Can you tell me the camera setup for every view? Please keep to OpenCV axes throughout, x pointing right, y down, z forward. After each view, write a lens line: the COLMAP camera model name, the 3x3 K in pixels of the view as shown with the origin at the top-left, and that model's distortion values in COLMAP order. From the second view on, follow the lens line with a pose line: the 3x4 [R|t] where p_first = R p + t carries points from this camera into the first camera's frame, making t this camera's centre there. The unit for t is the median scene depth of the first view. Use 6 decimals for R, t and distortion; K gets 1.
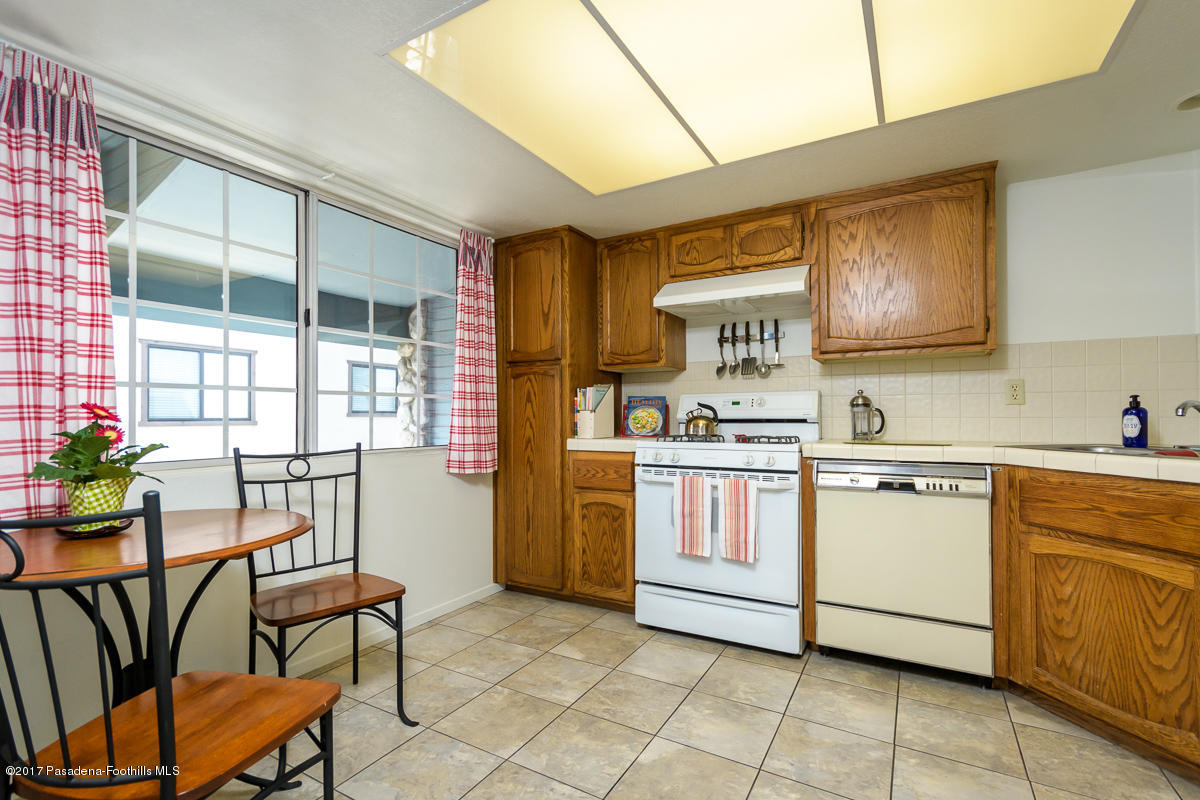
lens RADIAL K [[549.2, 0, 584.0], [0, 549.2, 437.0], [0, 0, 1]] dist [0.011445, -0.001725]
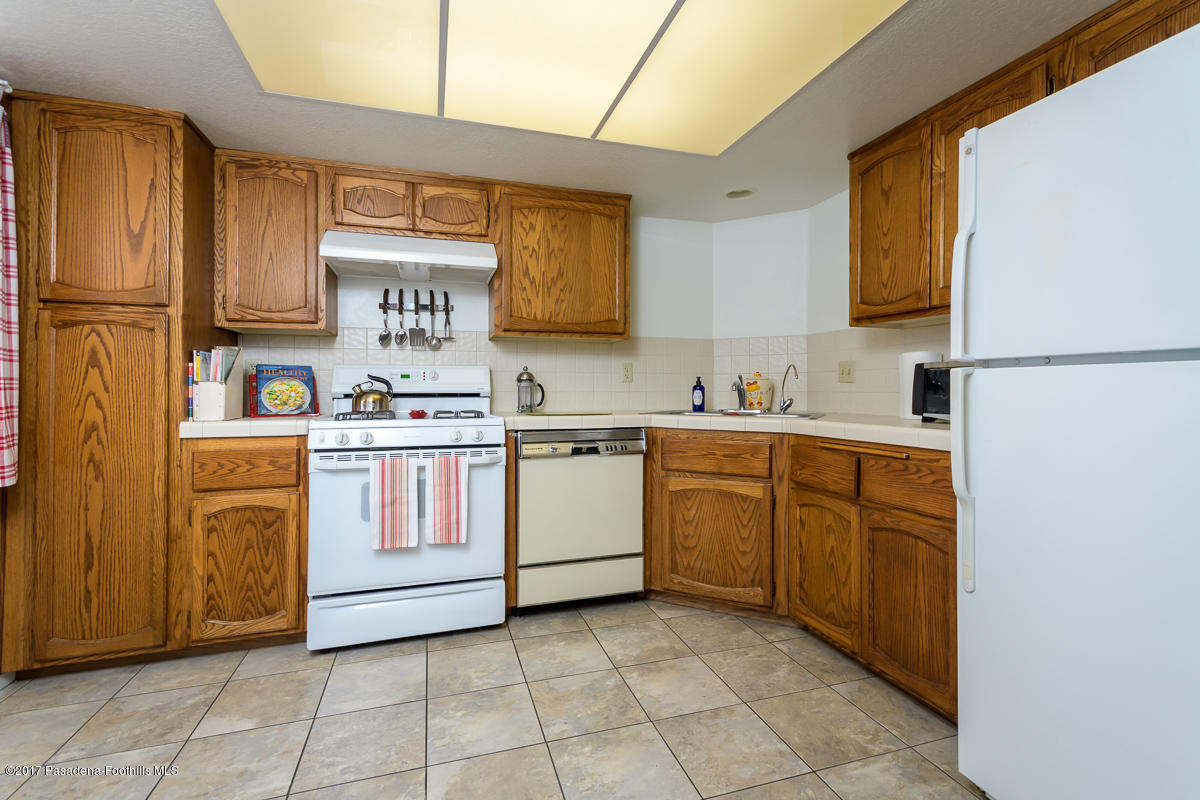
lens RADIAL K [[549.2, 0, 606.9], [0, 549.2, 406.0], [0, 0, 1]] dist [0.011445, -0.001725]
pose [[0.660690, -0.018603, 0.750428, -0.246062], [0.027084, 0.999633, 0.000936, -0.003968], [-0.750170, 0.019706, 0.660952, 0.173011]]
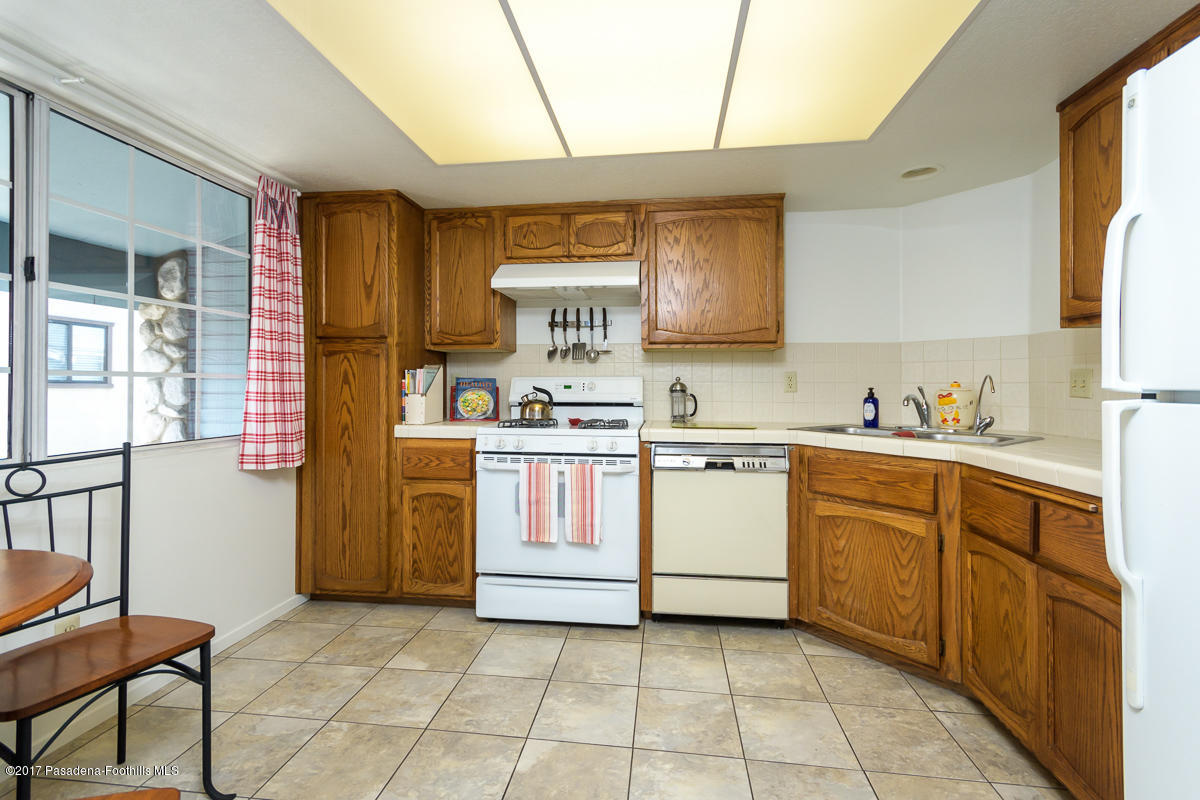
lens RADIAL K [[549.2, 0, 588.3], [0, 549.2, 407.2], [0, 0, 1]] dist [0.011445, -0.001725]
pose [[0.920359, -0.008163, 0.390989, -0.113964], [0.008456, 0.999964, 0.000973, -0.030967], [-0.390982, 0.002411, 0.920395, 0.051508]]
